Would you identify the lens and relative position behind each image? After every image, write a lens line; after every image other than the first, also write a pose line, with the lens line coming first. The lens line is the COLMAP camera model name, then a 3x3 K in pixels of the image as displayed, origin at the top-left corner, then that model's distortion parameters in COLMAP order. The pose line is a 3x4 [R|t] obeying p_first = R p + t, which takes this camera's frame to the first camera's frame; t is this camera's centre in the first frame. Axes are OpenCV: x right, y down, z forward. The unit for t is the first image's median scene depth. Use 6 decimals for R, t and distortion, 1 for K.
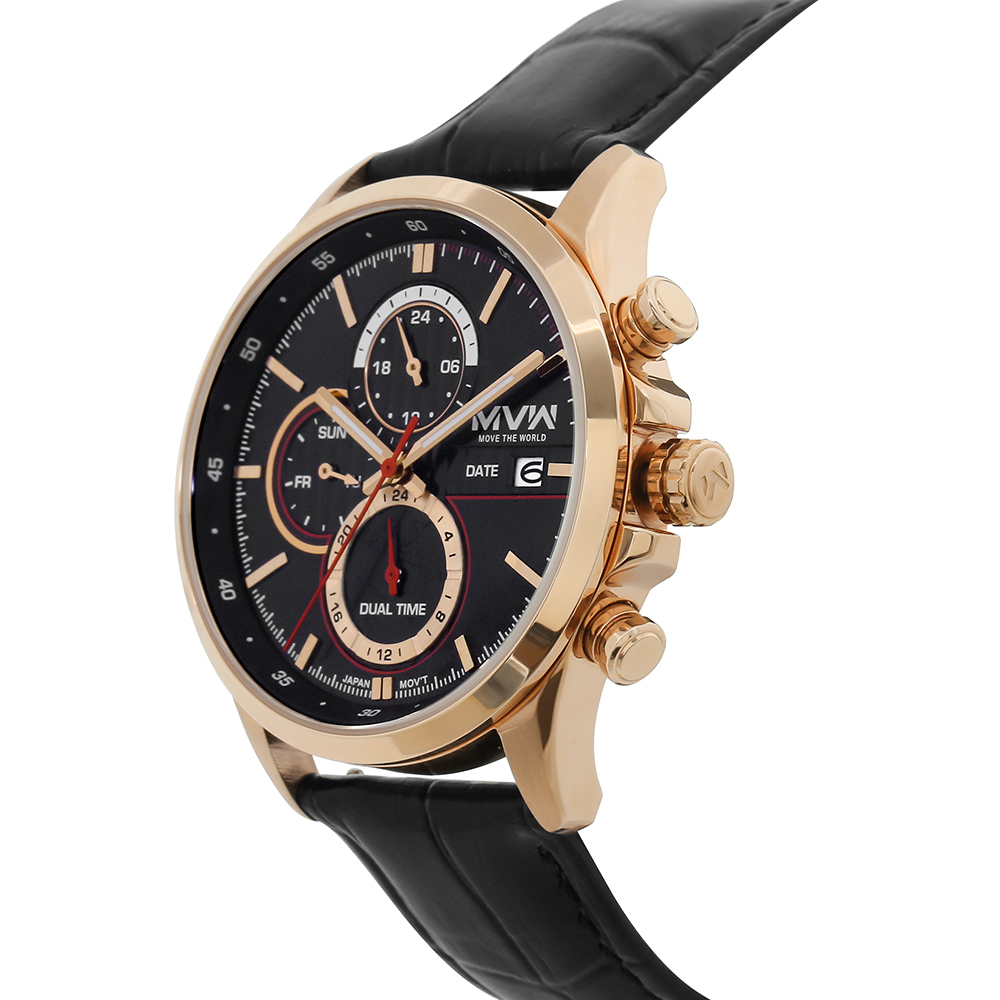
lens RADIAL K [[3836.2, 0, 500.0], [0, 3836.2, 500.0], [0, 0, 1]] dist [0.216840, 0.569477]
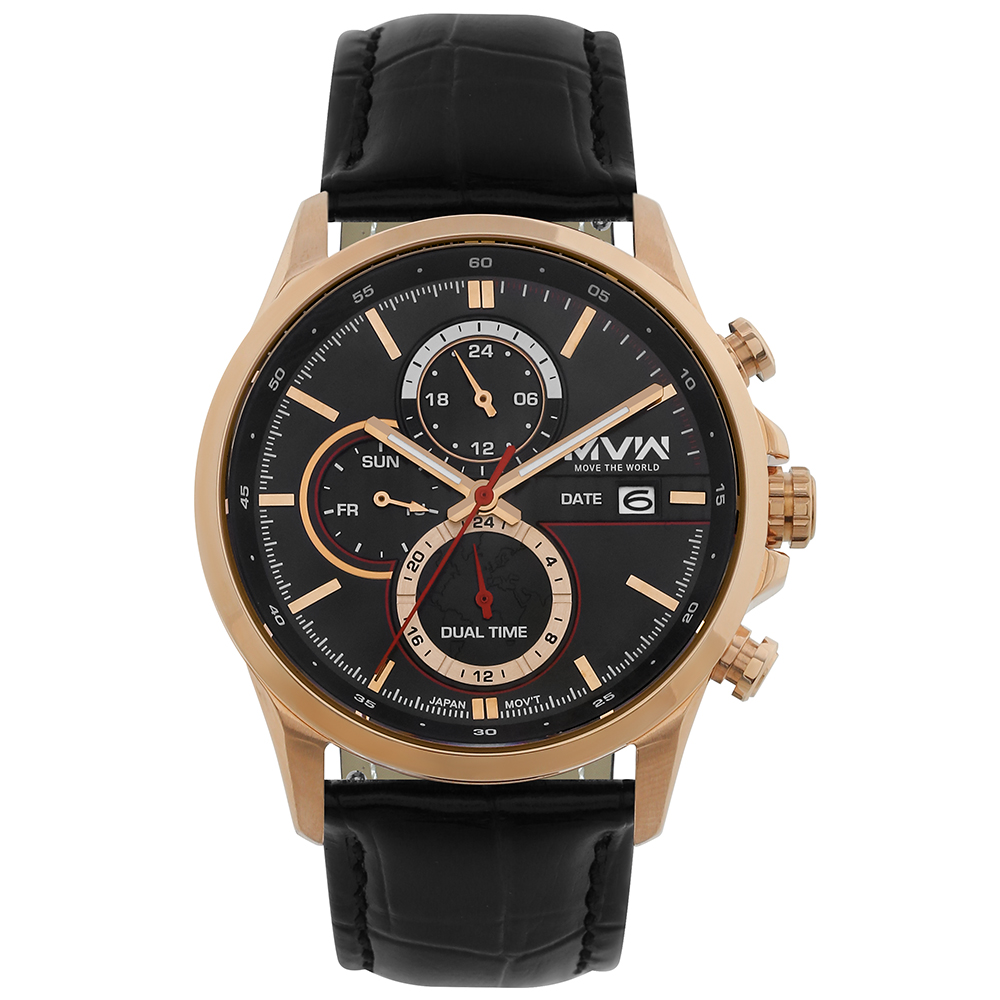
lens RADIAL K [[3836.2, 0, 500.0], [0, 3836.2, 500.0], [0, 0, 1]] dist [0.216840, 0.569477]
pose [[0.922117, 0.012379, 0.386714, -0.418441], [-0.003706, 0.999725, -0.023167, 0.016554], [-0.386894, 0.019929, 0.921909, 0.045576]]
